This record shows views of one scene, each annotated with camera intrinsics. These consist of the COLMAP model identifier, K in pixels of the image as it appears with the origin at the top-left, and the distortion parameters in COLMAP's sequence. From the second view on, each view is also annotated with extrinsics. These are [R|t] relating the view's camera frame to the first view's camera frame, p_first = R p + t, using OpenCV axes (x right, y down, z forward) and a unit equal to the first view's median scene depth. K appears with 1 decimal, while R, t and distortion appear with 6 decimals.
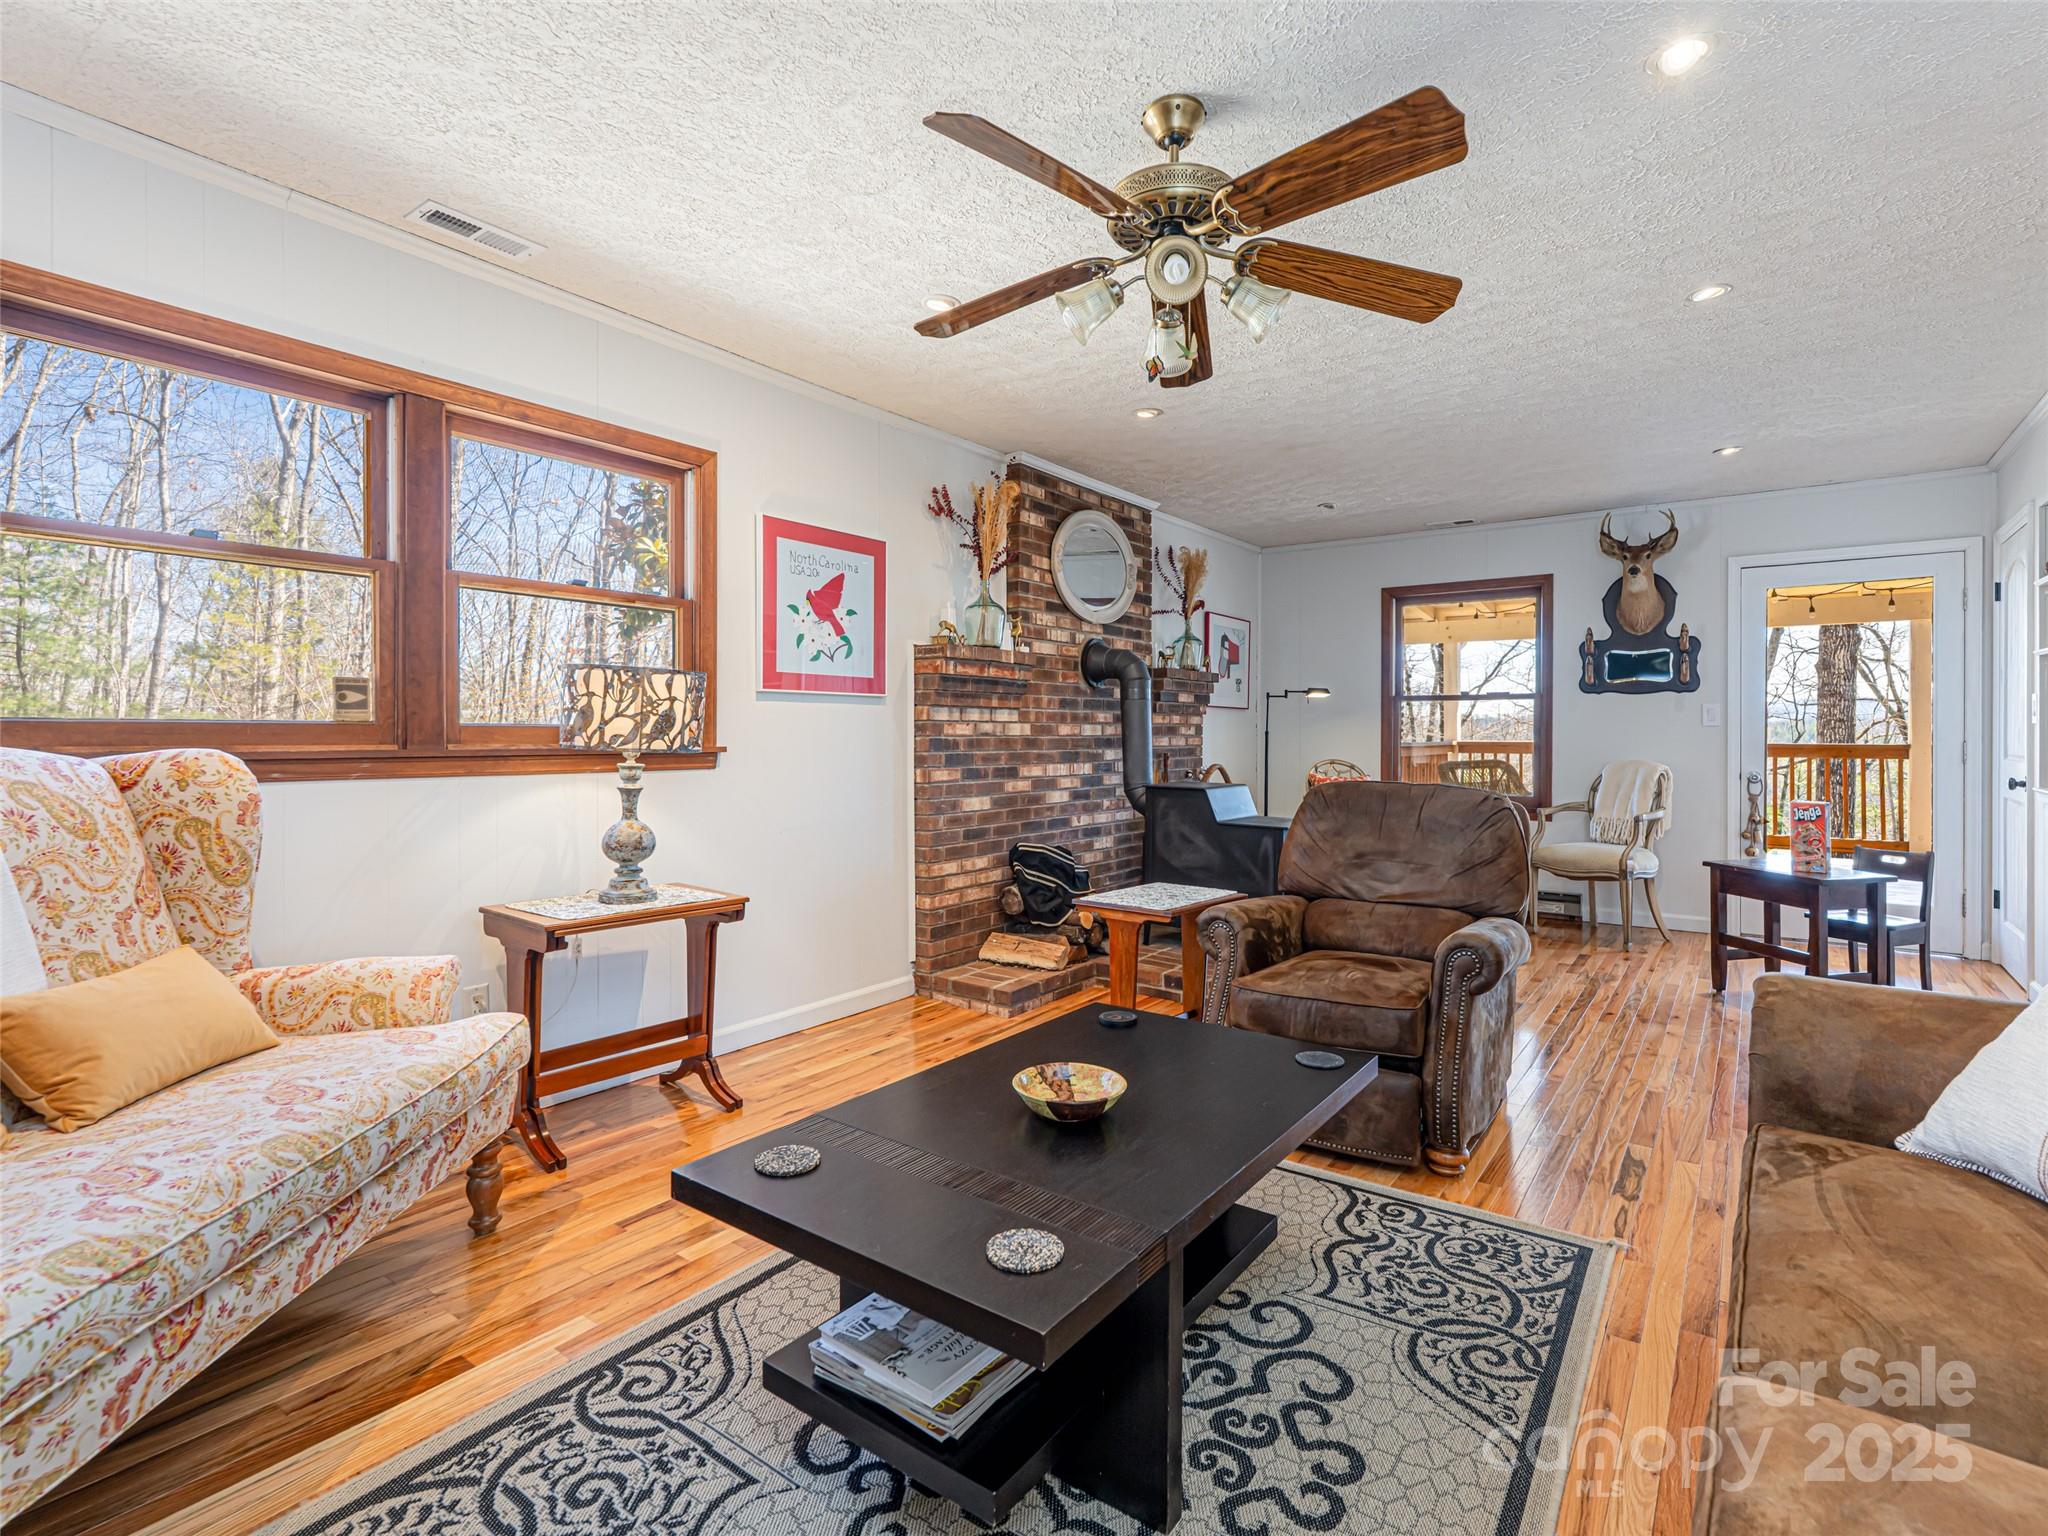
lens RADIAL K [[972.3, 0, 1058.0], [0, 972.3, 741.2], [0, 0, 1]] dist [-0.001061, -0.000016]
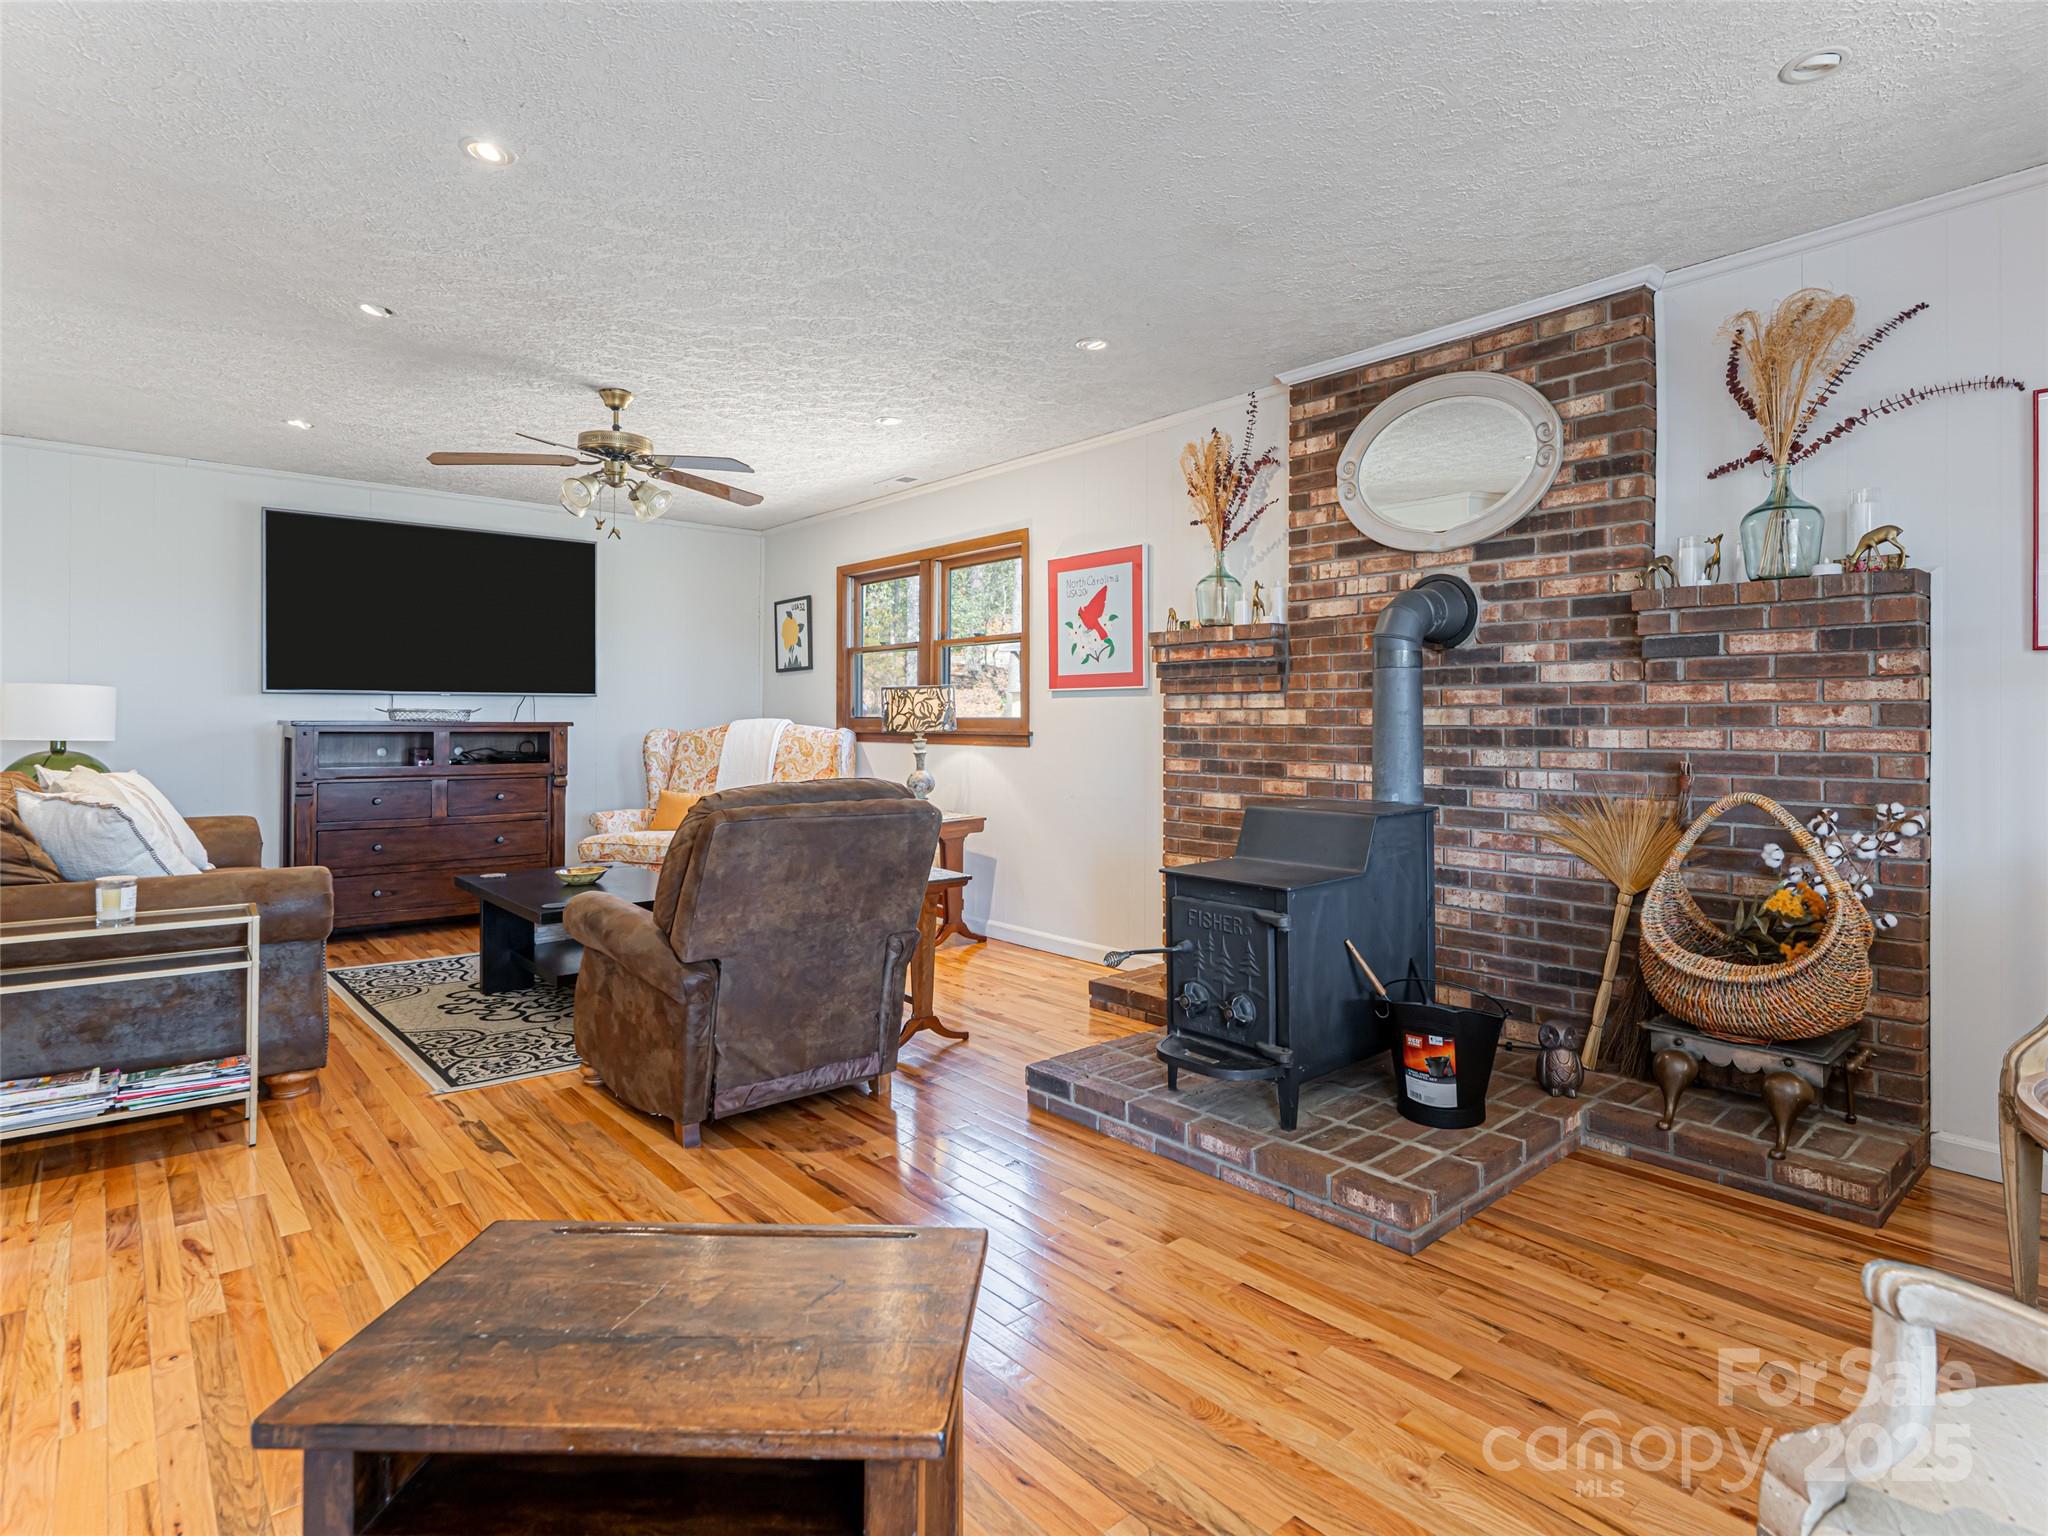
lens RADIAL K [[1050.4, 0, 1037.2], [0, 1050.4, 714.0], [0, 0, 1]] dist [0.006681, -0.000367]
pose [[-0.210737, -0.003651, -0.977536, 0.845309], [-0.003109, 0.999990, -0.003065, -0.011393], [0.977538, 0.002394, -0.210747, 0.971676]]
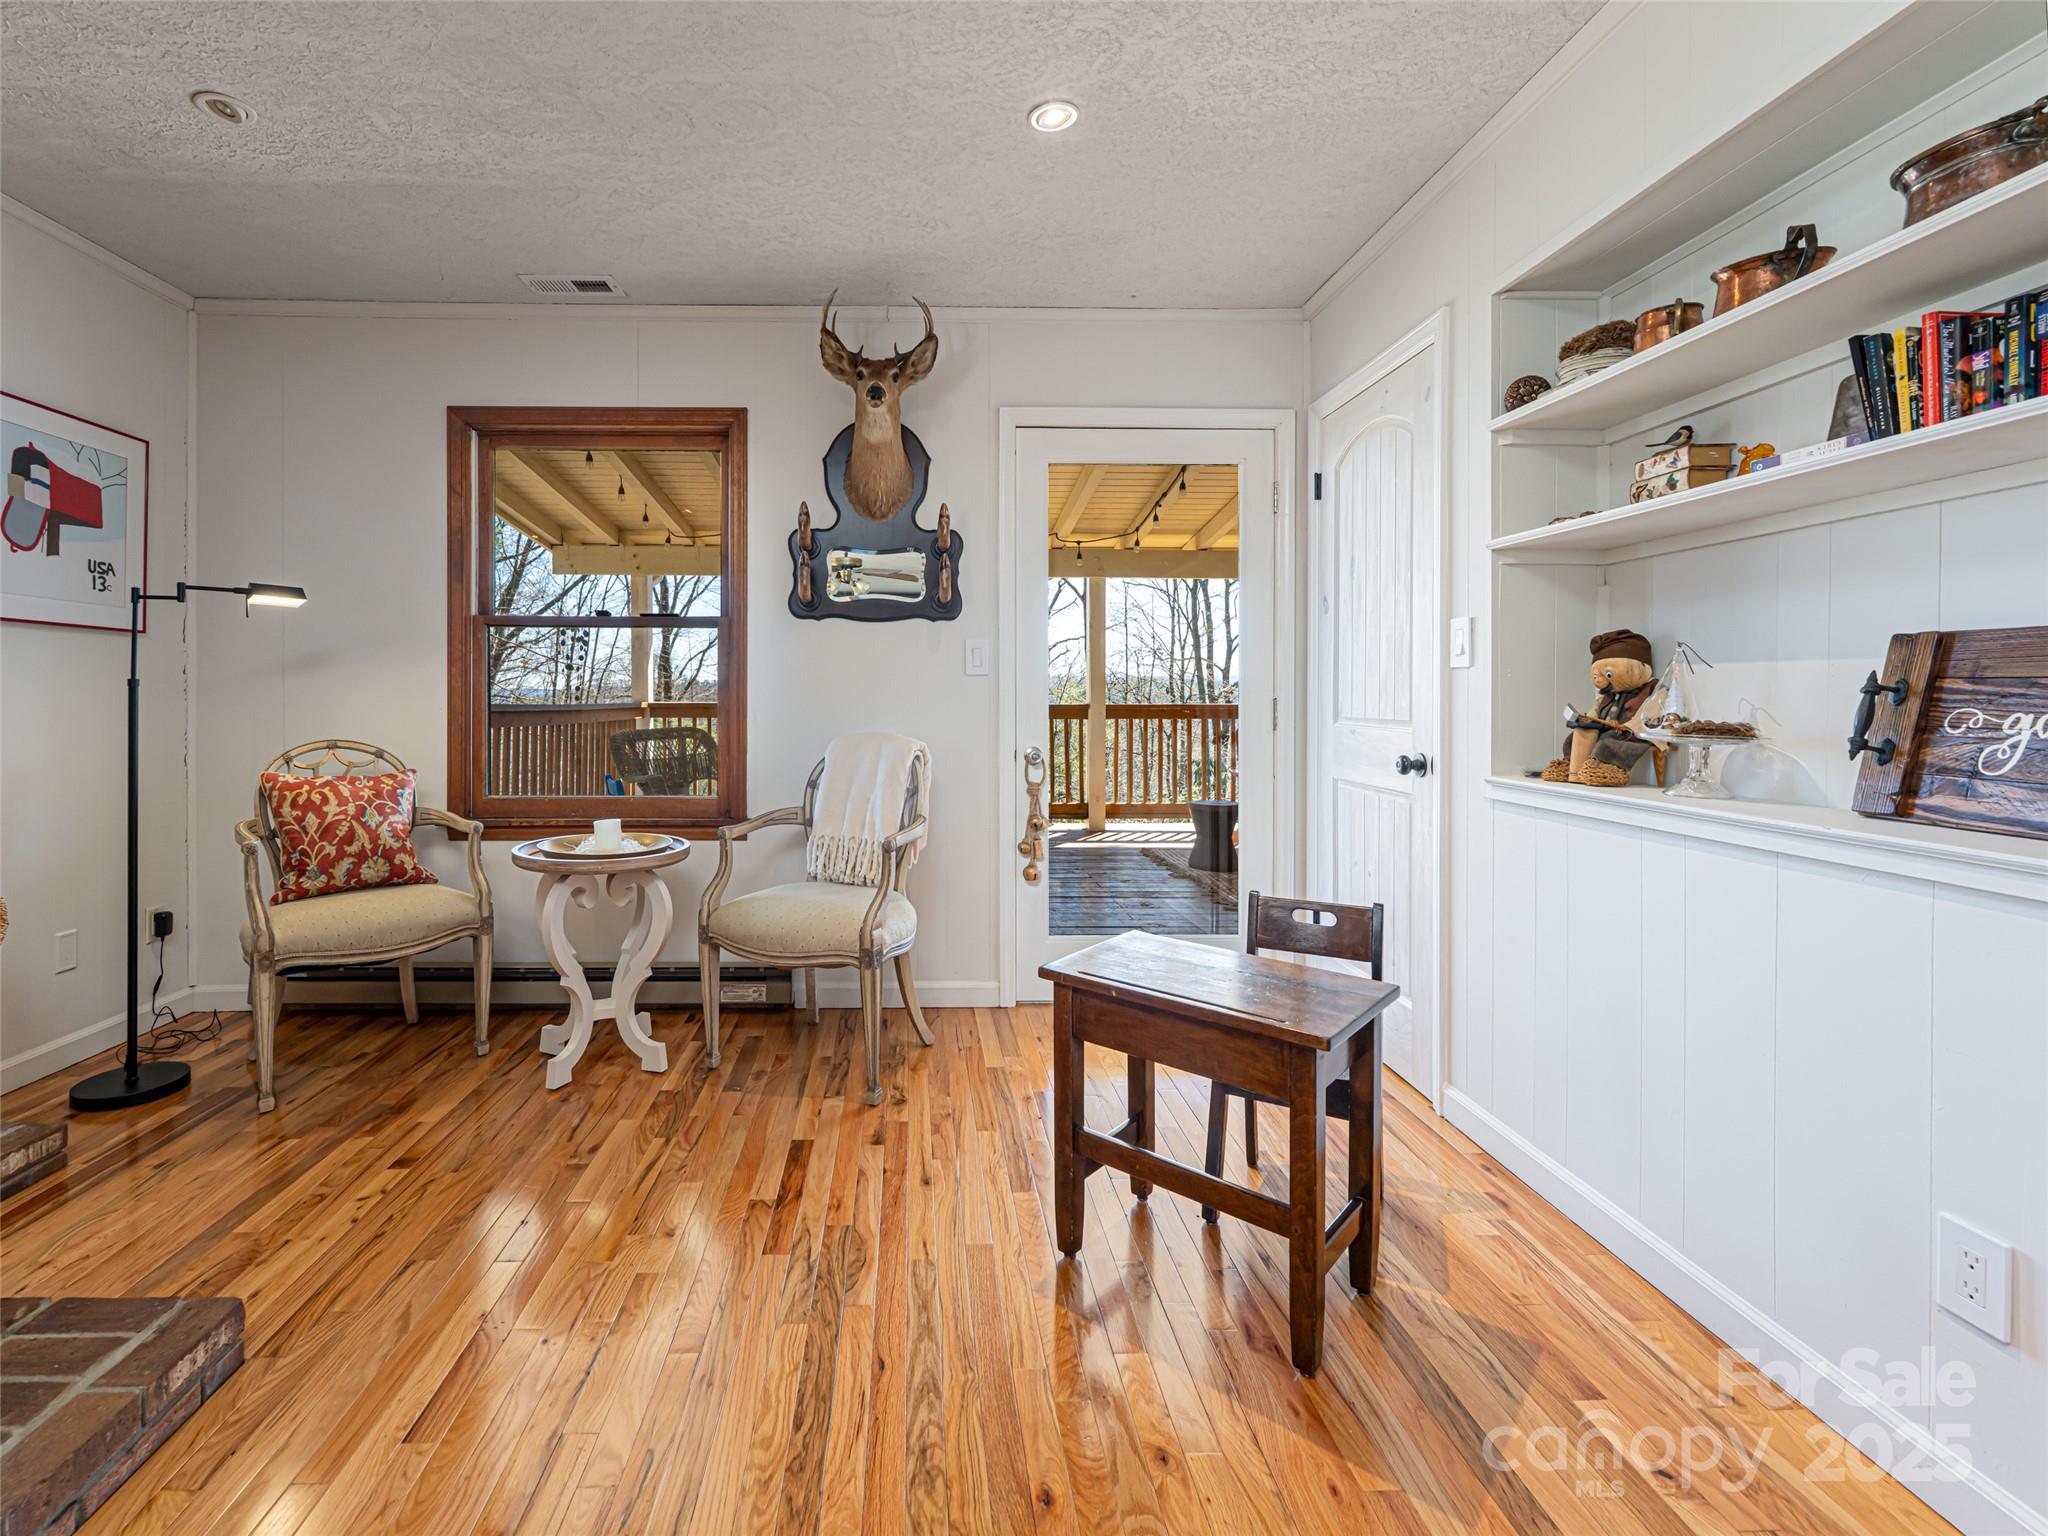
lens RADIAL K [[906.9, 0, 935.8], [0, 906.9, 699.9], [0, 0, 1]] dist [-0.001563, 0.000887]
pose [[0.793492, -0.000735, 0.608580, 0.339857], [0.003907, 0.999985, -0.003886, 0.002484], [-0.608568, 0.005461, 0.793483, 0.635790]]
